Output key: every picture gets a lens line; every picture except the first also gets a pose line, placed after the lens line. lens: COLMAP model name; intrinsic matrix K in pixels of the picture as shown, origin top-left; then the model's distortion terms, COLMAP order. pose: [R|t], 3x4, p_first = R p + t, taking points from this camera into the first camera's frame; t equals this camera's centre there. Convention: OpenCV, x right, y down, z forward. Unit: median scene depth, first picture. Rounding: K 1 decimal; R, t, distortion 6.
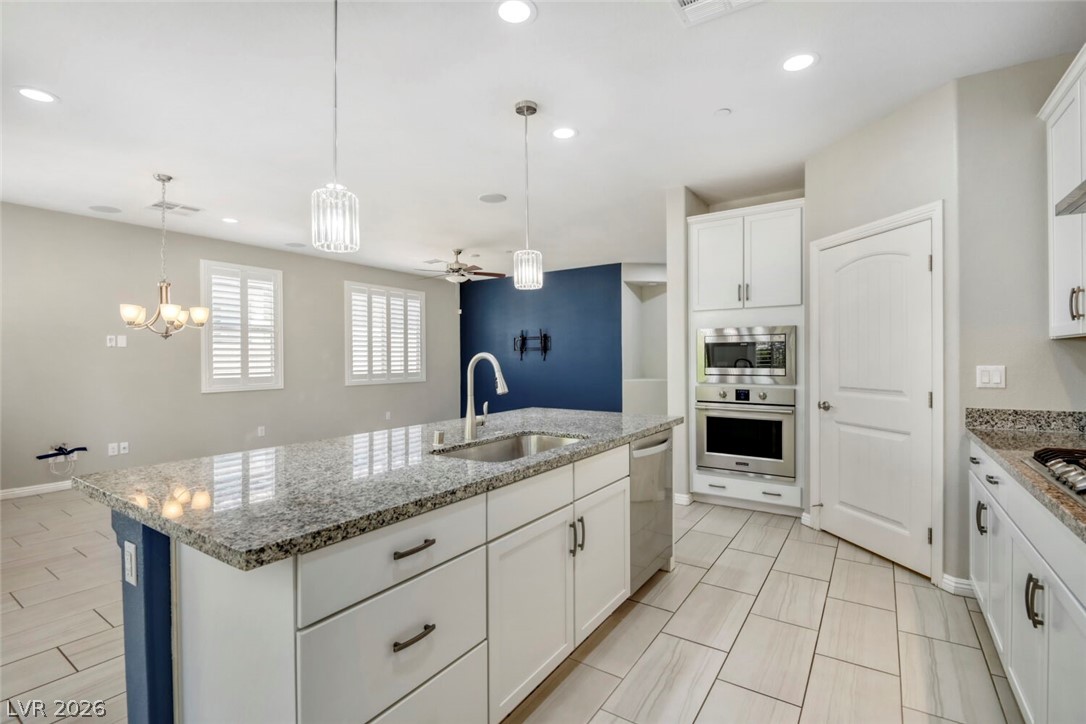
lens RADIAL K [[501.1, 0, 536.1], [0, 501.1, 362.0], [0, 0, 1]] dist [0.026910, -0.020026]
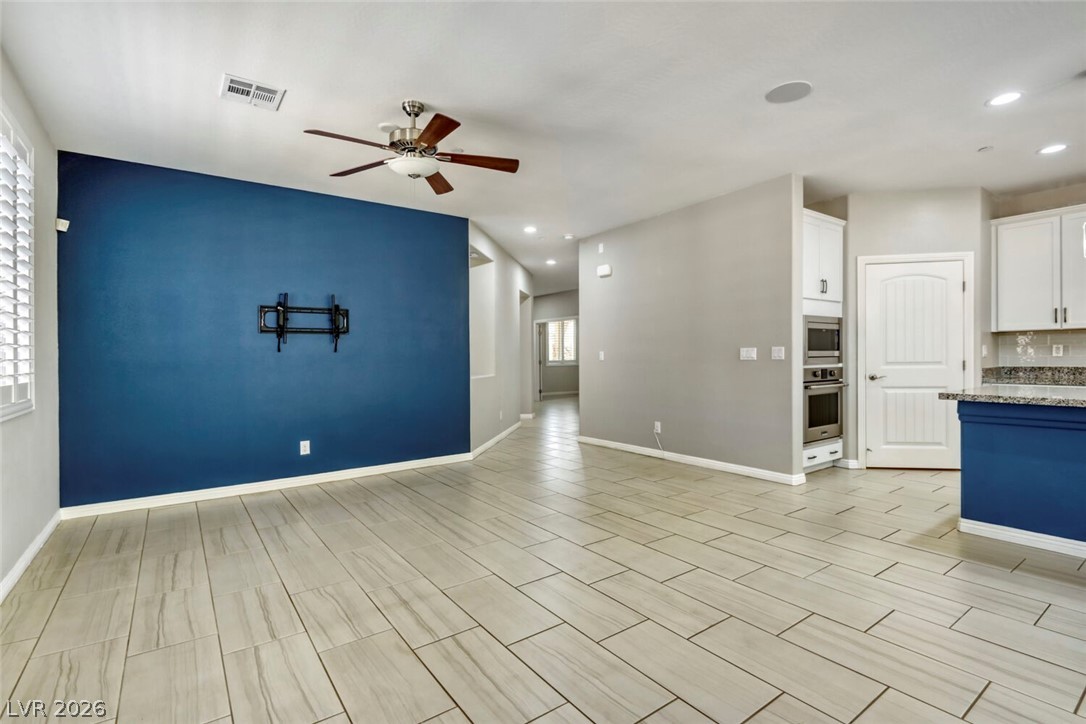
lens RADIAL K [[510.7, 0, 544.3], [0, 510.7, 356.5], [0, 0, 1]] dist [-0.009607, -0.001068]
pose [[0.331915, 0.001554, 0.943308, -0.565078], [0.017696, 0.999812, -0.007874, 0.014219], [-0.943143, 0.019306, 0.331826, 0.750295]]
